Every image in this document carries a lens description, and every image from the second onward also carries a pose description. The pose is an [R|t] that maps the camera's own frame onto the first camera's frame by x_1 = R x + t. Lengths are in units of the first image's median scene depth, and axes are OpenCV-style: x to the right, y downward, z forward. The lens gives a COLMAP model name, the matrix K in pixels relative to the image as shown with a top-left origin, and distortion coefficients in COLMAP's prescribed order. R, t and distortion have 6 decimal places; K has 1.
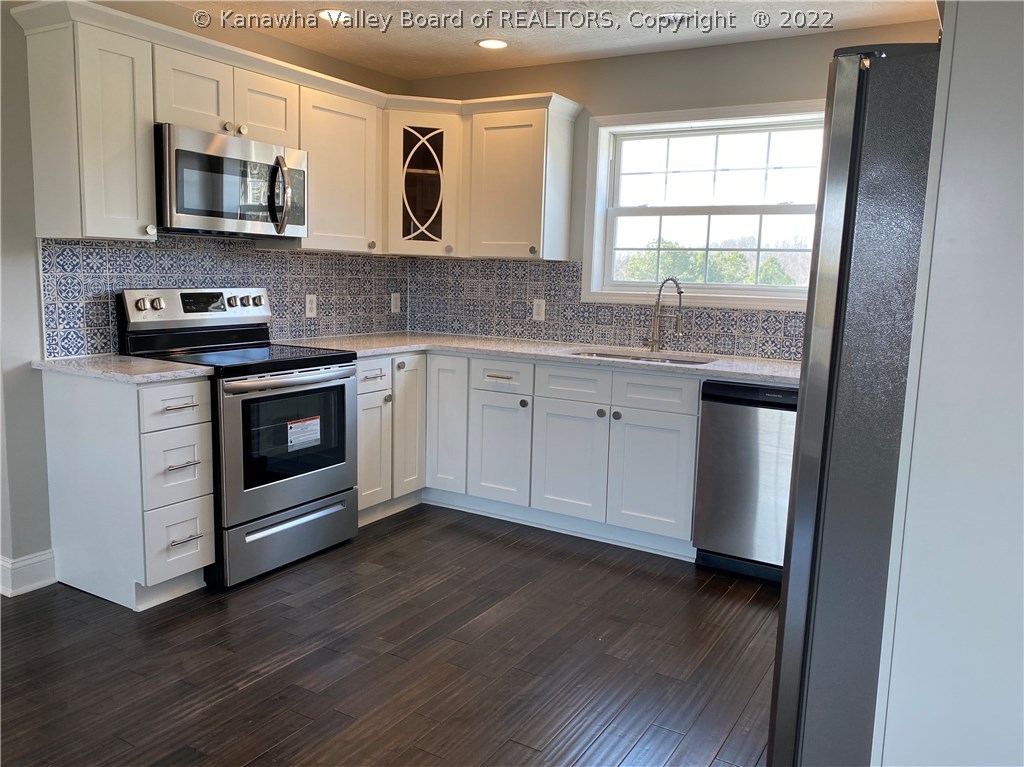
lens RADIAL K [[792.2, 0, 488.2], [0, 792.2, 387.4], [0, 0, 1]] dist [0.034700, -0.041092]
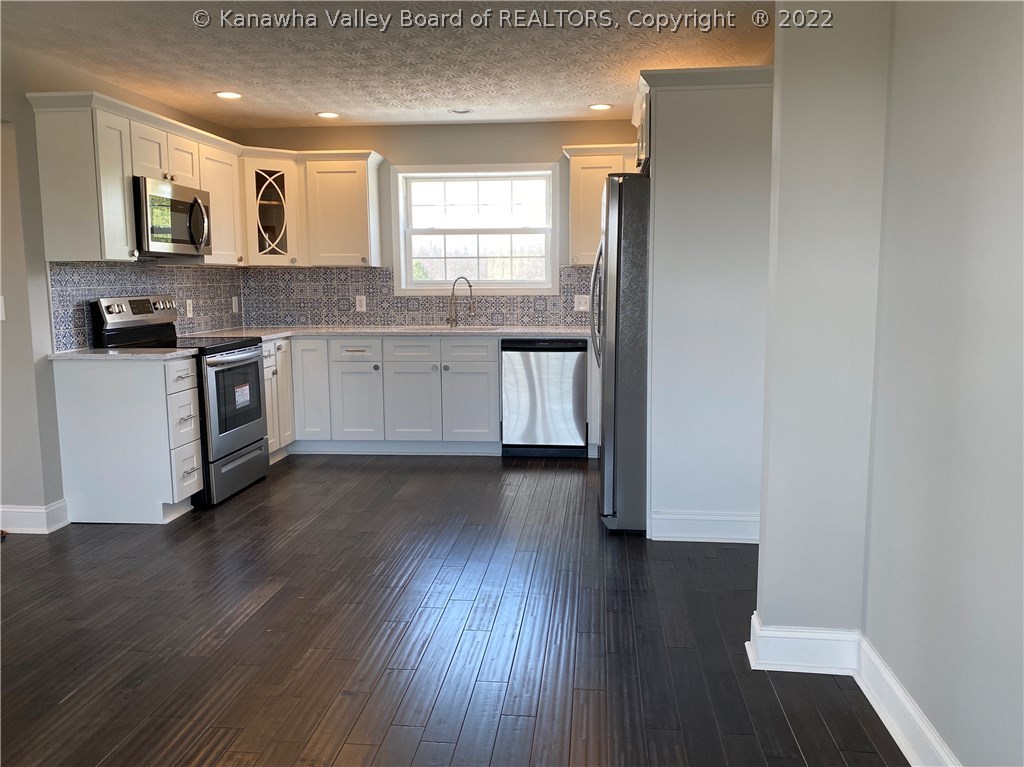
lens RADIAL K [[792.2, 0, 488.2], [0, 792.2, 387.4], [0, 0, 1]] dist [0.034700, -0.041092]
pose [[0.913470, -0.088686, 0.397123, -0.329454], [0.090326, 0.995805, 0.014614, 0.051805], [-0.396754, 0.022521, 0.917649, -0.382472]]
